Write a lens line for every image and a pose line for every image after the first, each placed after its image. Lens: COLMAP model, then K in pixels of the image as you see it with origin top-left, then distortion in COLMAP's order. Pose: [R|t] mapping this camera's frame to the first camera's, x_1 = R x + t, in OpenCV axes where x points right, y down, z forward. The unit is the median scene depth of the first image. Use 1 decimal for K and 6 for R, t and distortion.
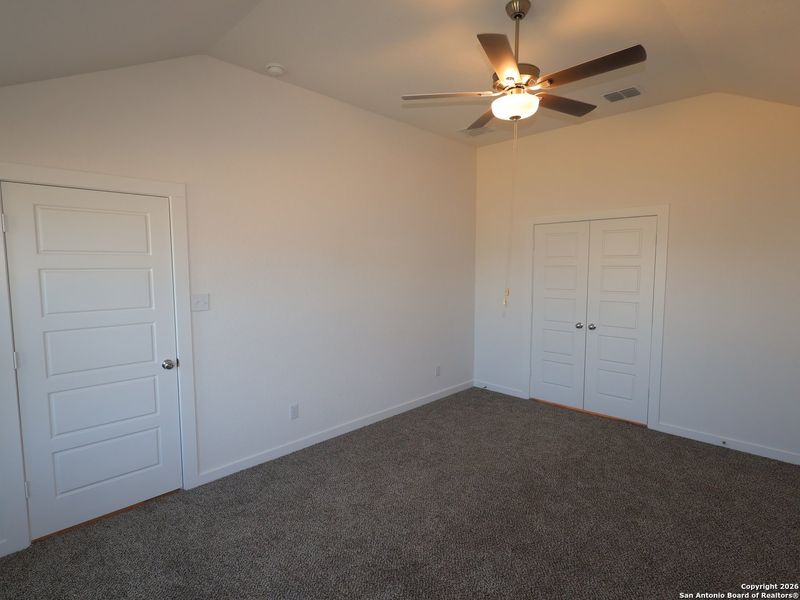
lens RADIAL K [[420.8, 0, 402.0], [0, 420.8, 299.2], [0, 0, 1]] dist [-0.000624, 0.002723]
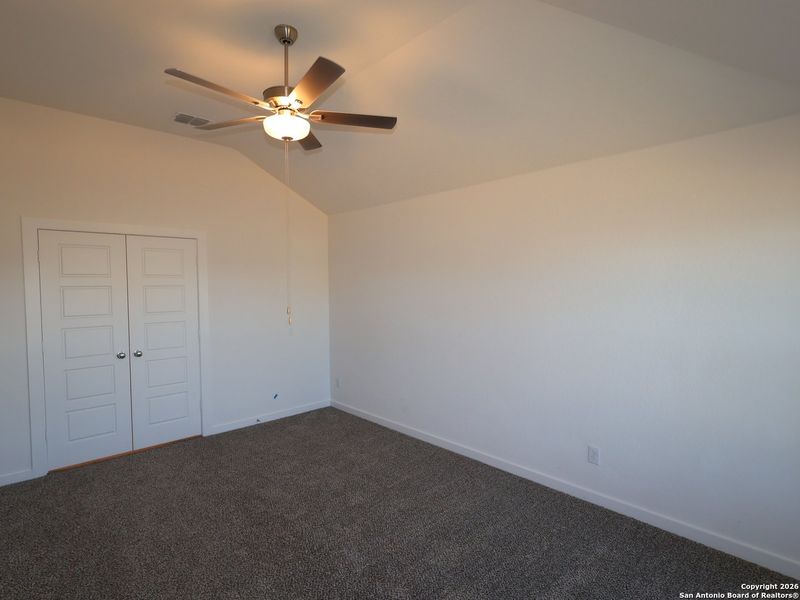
lens RADIAL K [[420.8, 0, 397.2], [0, 420.8, 300.5], [0, 0, 1]] dist [-0.000624, 0.002723]
pose [[0.062122, -0.042520, 0.997162, -0.400842], [0.093045, 0.994988, 0.036631, -0.028110], [-0.993722, 0.090505, 0.065767, 0.378875]]
